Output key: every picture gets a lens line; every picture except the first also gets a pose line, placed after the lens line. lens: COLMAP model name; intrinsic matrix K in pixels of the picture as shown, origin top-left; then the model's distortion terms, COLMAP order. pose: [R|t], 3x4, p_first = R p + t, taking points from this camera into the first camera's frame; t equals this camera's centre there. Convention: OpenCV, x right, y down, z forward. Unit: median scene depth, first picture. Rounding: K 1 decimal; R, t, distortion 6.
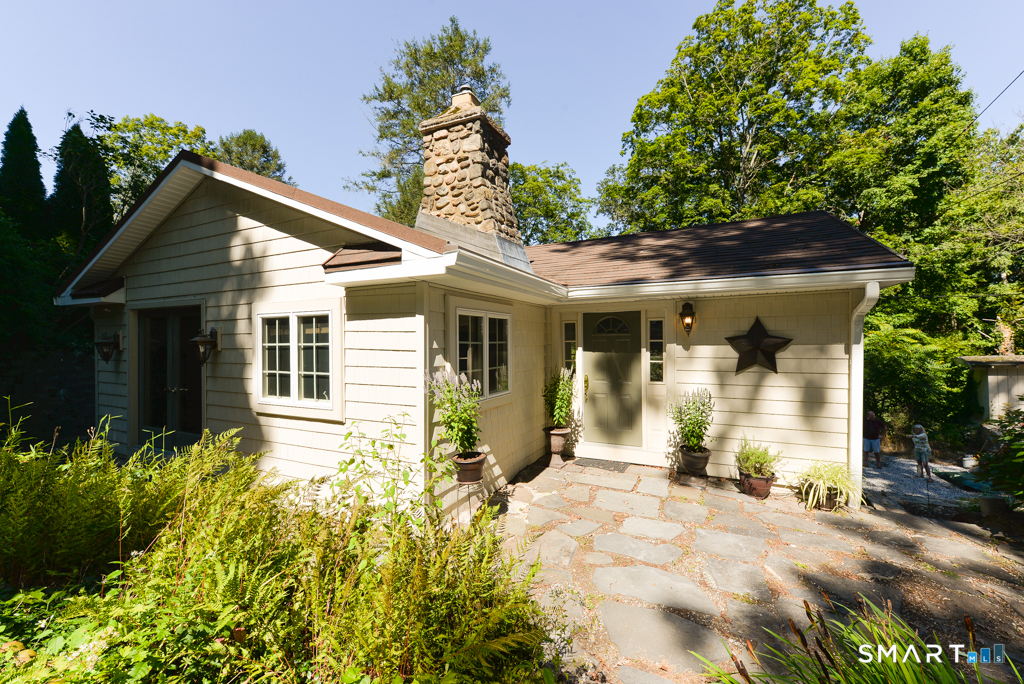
lens RADIAL K [[416.0, 0, 512.0], [0, 416.0, 342.0], [0, 0, 1]] dist [0.004096, 0.000369]
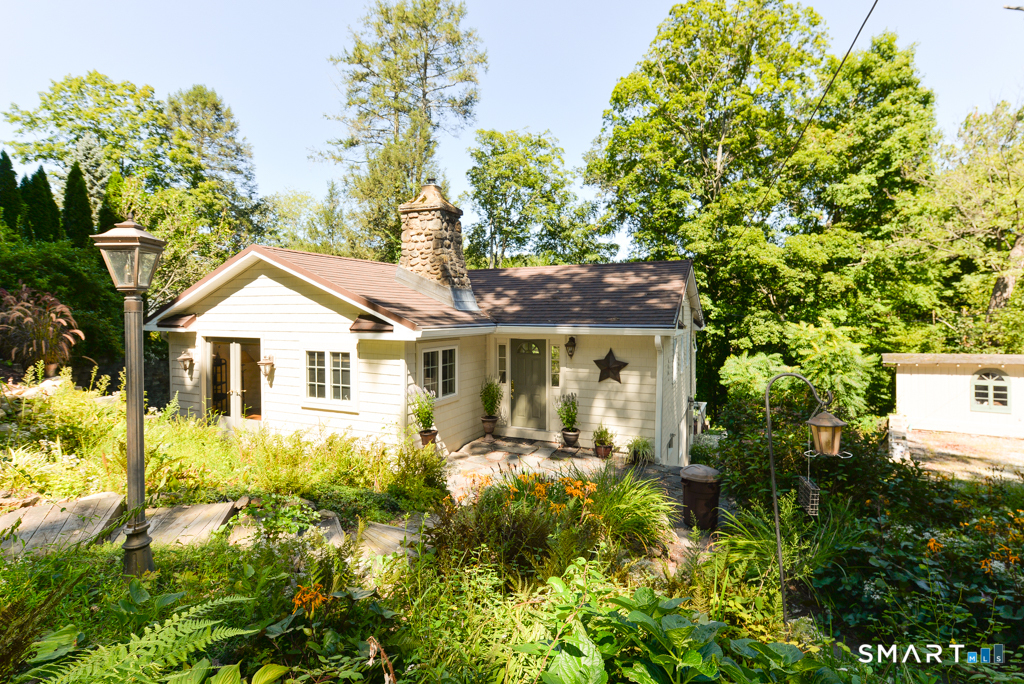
lens RADIAL K [[516.3, 0, 508.8], [0, 516.3, 326.2], [0, 0, 1]] dist [0.001759, 0.000397]
pose [[0.999865, 0.006094, 0.015239, 0.137088], [-0.006565, 0.999497, 0.031041, -0.171276], [-0.015042, -0.031137, 0.999402, -0.821029]]
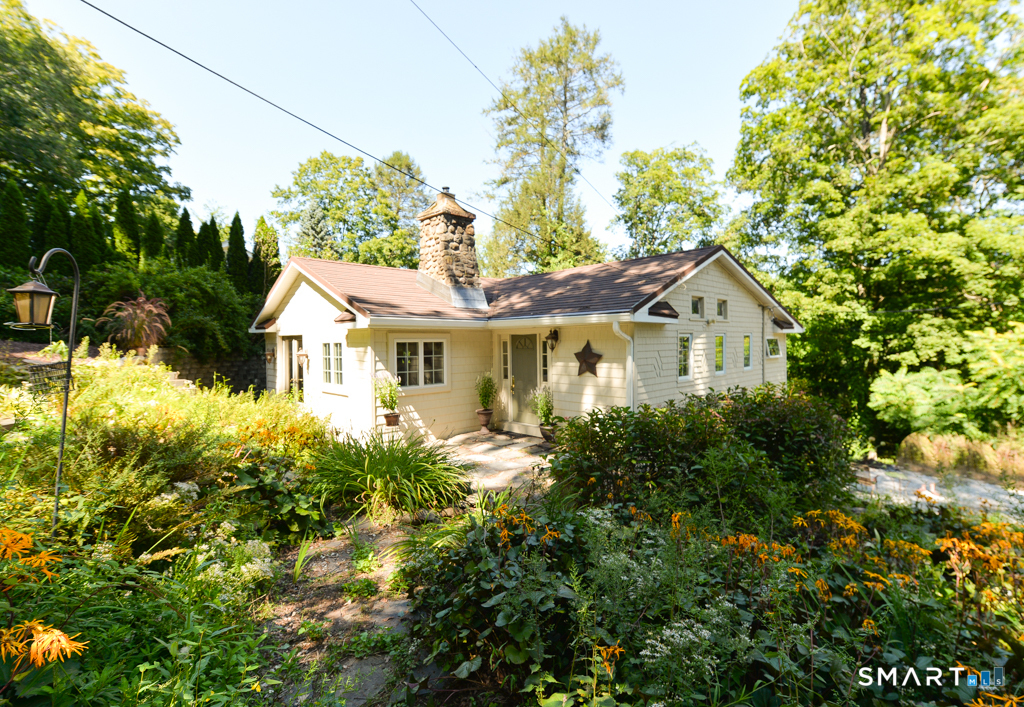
lens RADIAL K [[490.3, 0, 521.9], [0, 490.3, 352.8], [0, 0, 1]] dist [-0.002434, -0.000196]
pose [[0.934849, 0.004262, -0.355019, 0.832219], [0.005105, 0.999663, 0.025444, -0.049644], [0.355008, -0.025599, 0.934513, -0.624483]]
